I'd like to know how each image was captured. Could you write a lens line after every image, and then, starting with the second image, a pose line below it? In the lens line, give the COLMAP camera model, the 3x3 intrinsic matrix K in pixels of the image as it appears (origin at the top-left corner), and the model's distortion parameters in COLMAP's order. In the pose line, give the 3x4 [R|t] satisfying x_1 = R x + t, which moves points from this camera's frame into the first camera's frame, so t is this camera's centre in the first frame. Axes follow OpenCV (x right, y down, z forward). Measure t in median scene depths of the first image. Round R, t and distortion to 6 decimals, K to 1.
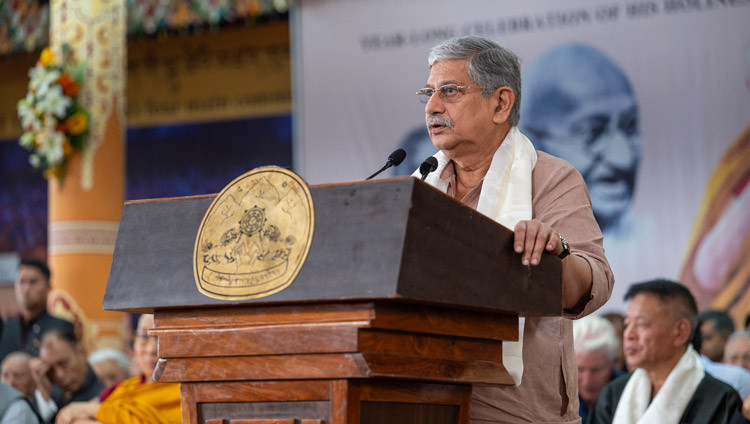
lens RADIAL K [[2189.6, 0, 375.0], [0, 2189.6, 212.0], [0, 0, 1]] dist [-0.046280, 0.569173]
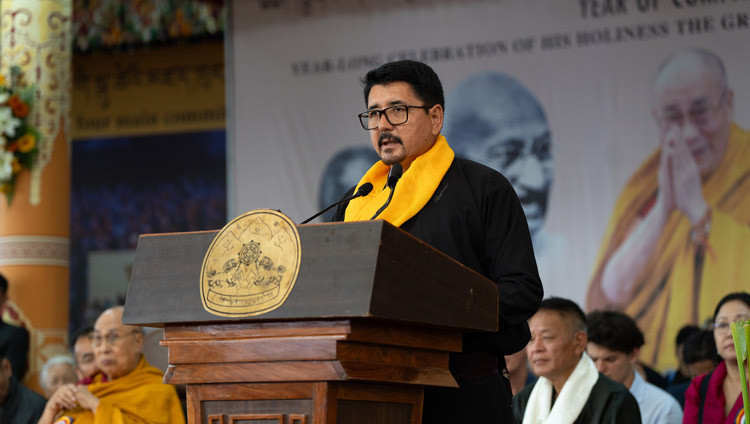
lens RADIAL K [[2230.7, 0, 375.0], [0, 2230.7, 212.0], [0, 0, 1]] dist [0.513268, -0.350901]
pose [[0.998919, 0.010423, 0.045294, -0.042027], [-0.010351, 0.999945, -0.001818, -0.017197], [-0.045310, 0.001348, 0.998972, -0.259011]]
